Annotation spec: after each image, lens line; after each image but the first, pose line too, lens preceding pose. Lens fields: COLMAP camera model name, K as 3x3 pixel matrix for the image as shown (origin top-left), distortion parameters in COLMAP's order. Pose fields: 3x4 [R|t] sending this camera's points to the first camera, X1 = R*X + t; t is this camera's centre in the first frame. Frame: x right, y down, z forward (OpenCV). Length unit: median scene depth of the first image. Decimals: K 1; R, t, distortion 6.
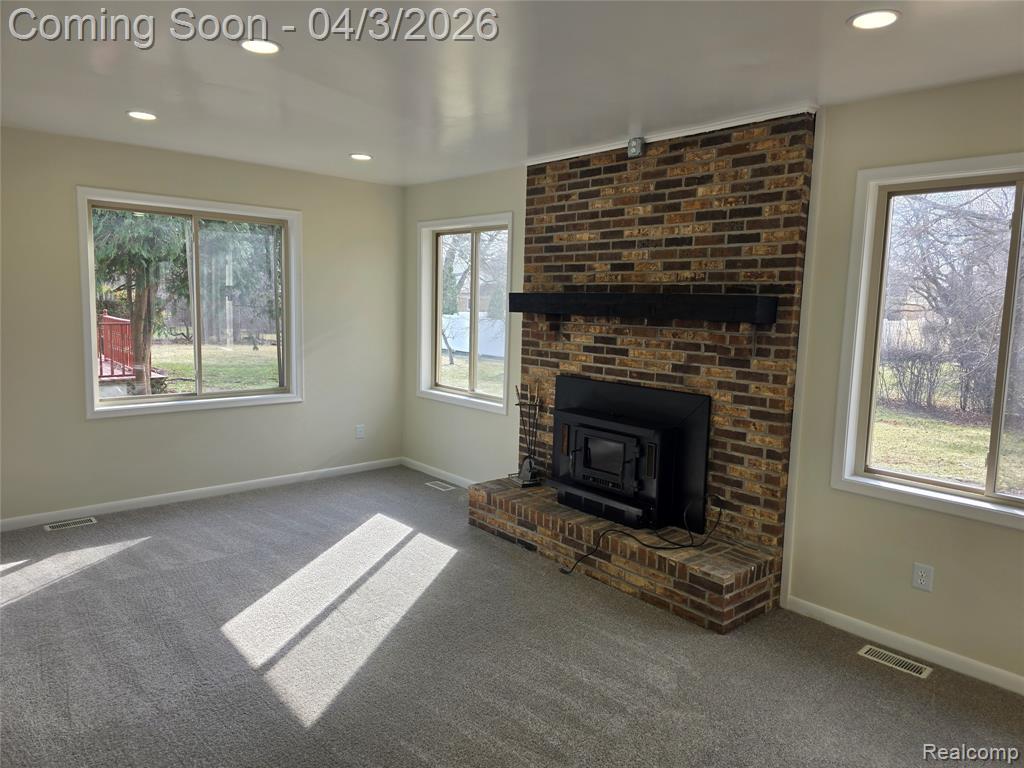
lens RADIAL K [[685.6, 0, 518.3], [0, 685.6, 379.2], [0, 0, 1]] dist [0.051400, -0.043735]
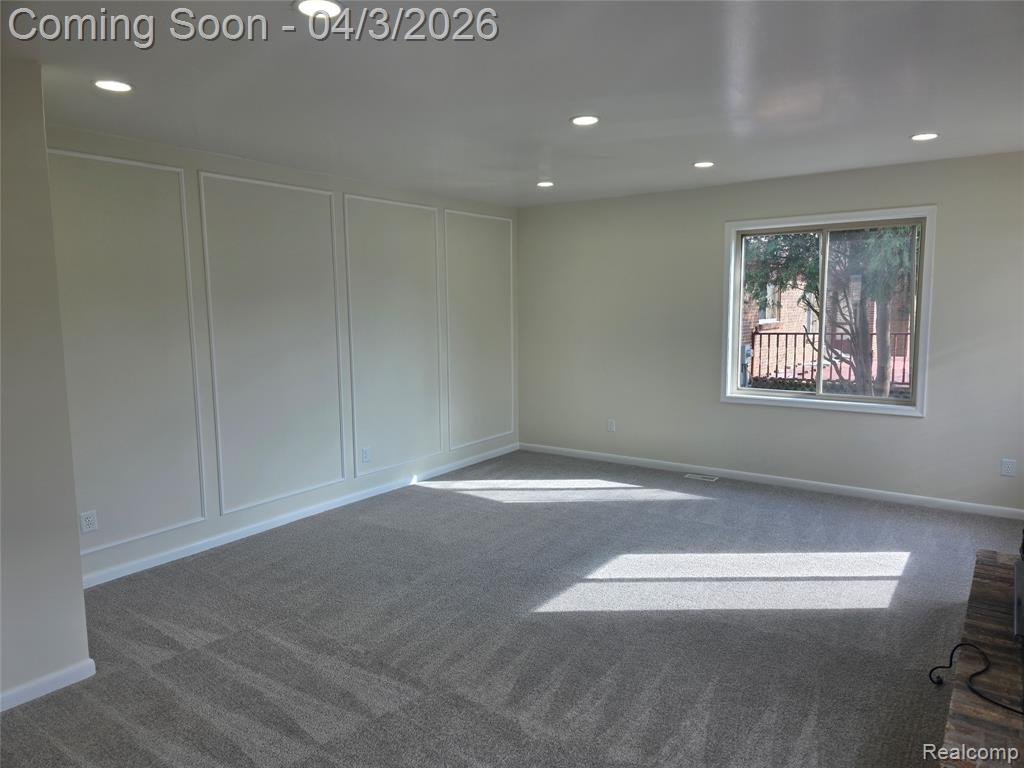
lens RADIAL K [[685.6, 0, 514.2], [0, 685.6, 384.2], [0, 0, 1]] dist [0.051400, -0.043735]
pose [[0.222009, 0.089605, -0.970919, 0.571420], [-0.096798, 0.992875, 0.069498, -0.027910], [0.970228, 0.078553, 0.229101, 0.348748]]
